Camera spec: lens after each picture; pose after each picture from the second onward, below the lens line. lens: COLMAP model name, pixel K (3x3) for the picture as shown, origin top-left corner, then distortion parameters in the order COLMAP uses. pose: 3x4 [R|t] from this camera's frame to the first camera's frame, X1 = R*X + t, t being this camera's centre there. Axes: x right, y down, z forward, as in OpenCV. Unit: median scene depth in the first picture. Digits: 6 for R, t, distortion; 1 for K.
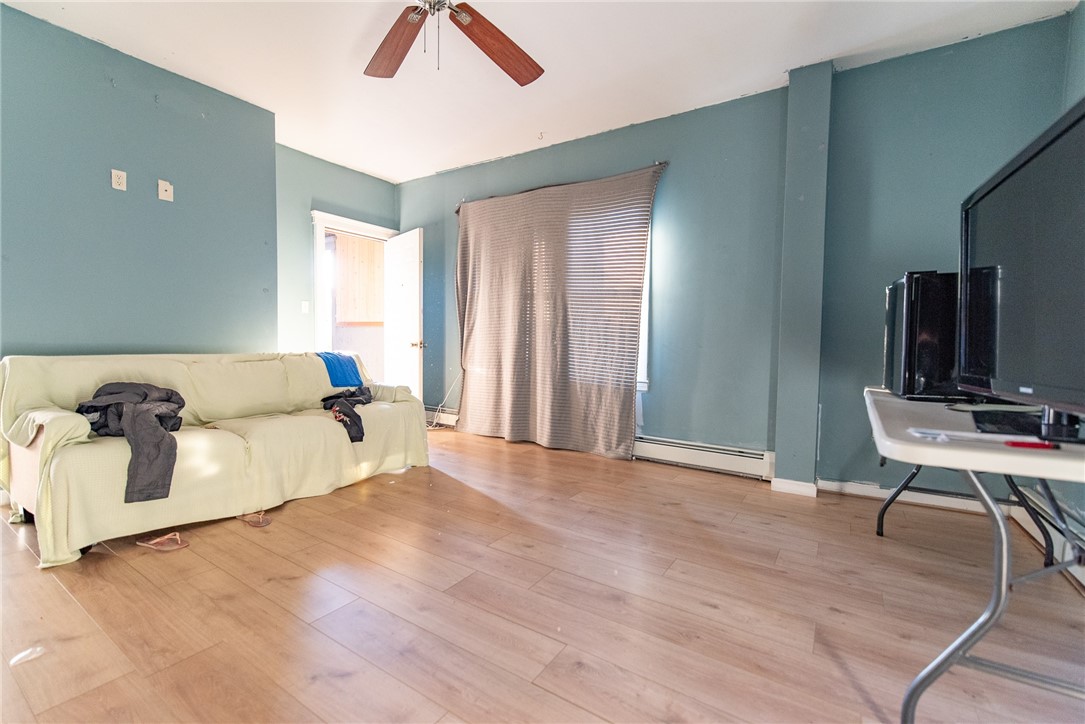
lens RADIAL K [[464.0, 0, 542.5], [0, 464.0, 362.0], [0, 0, 1]] dist [-0.000658, -0.000183]
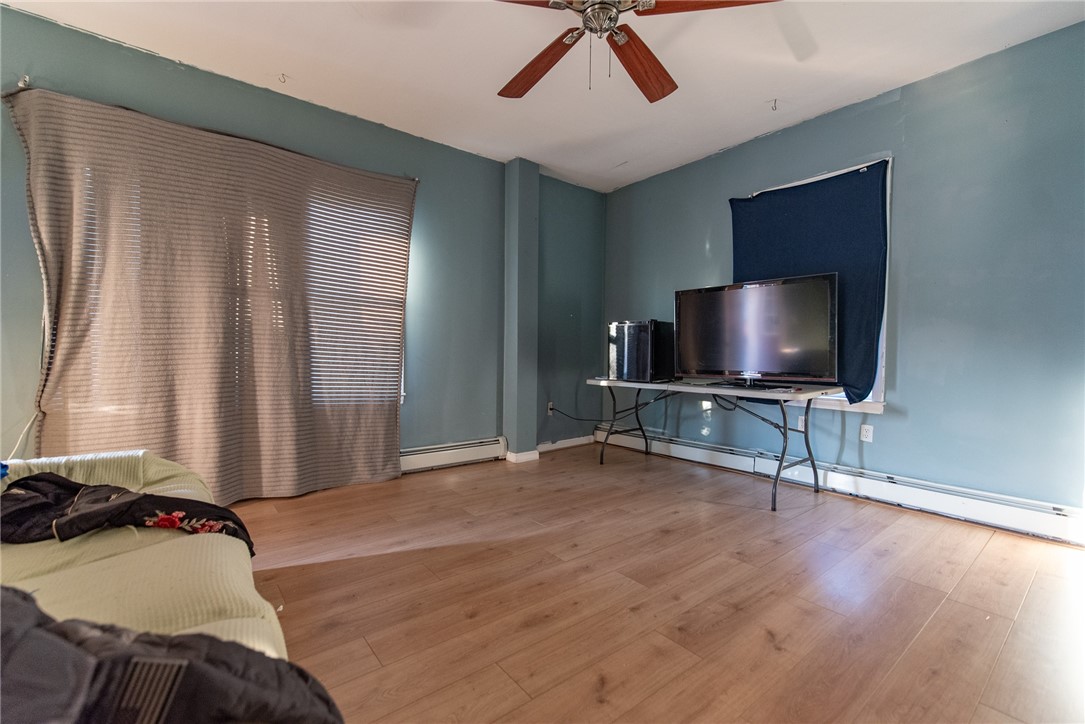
lens RADIAL K [[464.0, 0, 542.5], [0, 464.0, 362.0], [0, 0, 1]] dist [-0.000658, -0.000183]
pose [[0.316533, -0.037756, 0.947830, -0.740688], [0.039129, 0.998877, 0.026722, -0.049752], [-0.947774, 0.028630, 0.317655, 0.483665]]
